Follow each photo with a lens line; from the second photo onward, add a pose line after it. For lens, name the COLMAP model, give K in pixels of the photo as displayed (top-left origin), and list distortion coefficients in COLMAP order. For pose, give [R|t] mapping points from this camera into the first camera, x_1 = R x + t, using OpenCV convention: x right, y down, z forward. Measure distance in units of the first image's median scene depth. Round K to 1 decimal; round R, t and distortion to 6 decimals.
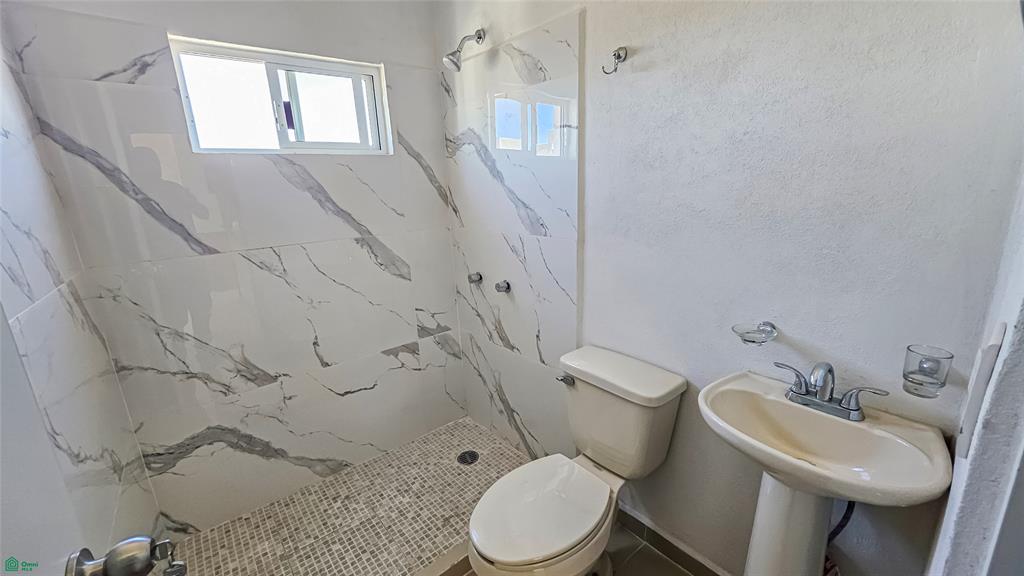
lens RADIAL K [[408.1, 0, 517.1], [0, 408.1, 287.5], [0, 0, 1]] dist [0.004970, -0.001895]
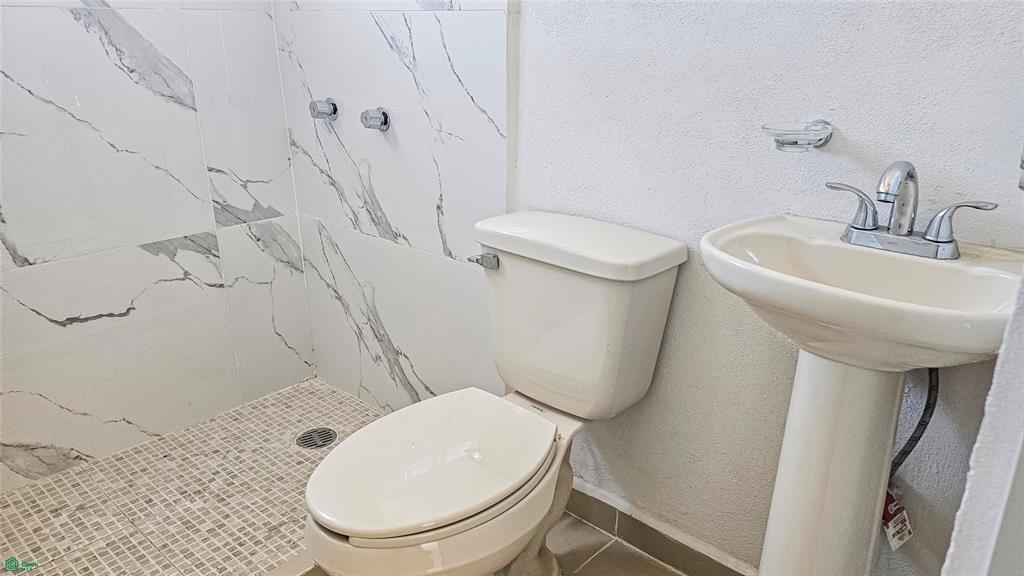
lens RADIAL K [[724.4, 0, 518.8], [0, 724.4, 293.2], [0, 0, 1]] dist [0.065157, -0.044094]
pose [[0.991239, -0.003972, 0.132023, 0.027971], [-0.009554, 0.994773, 0.101658, 0.139052], [-0.131737, -0.102029, 0.986020, -0.000502]]
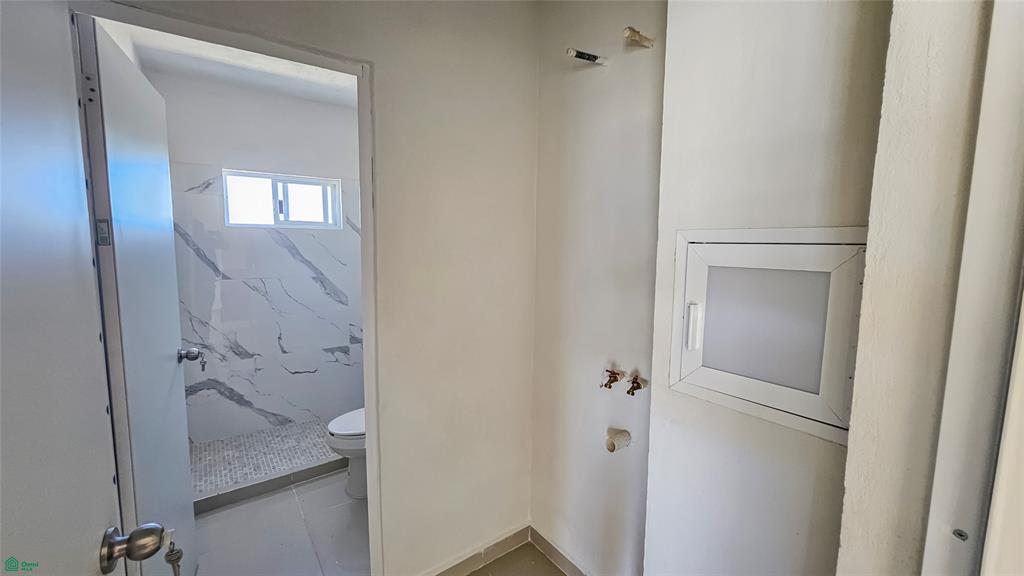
lens RADIAL K [[408.1, 0, 517.2], [0, 408.1, 288.3], [0, 0, 1]] dist [0.004970, -0.001895]
pose [[0.996804, 0.063012, -0.049102, 0.564790], [-0.068991, 0.988911, -0.131508, 0.095116], [0.040270, 0.134476, 0.990098, -0.662630]]
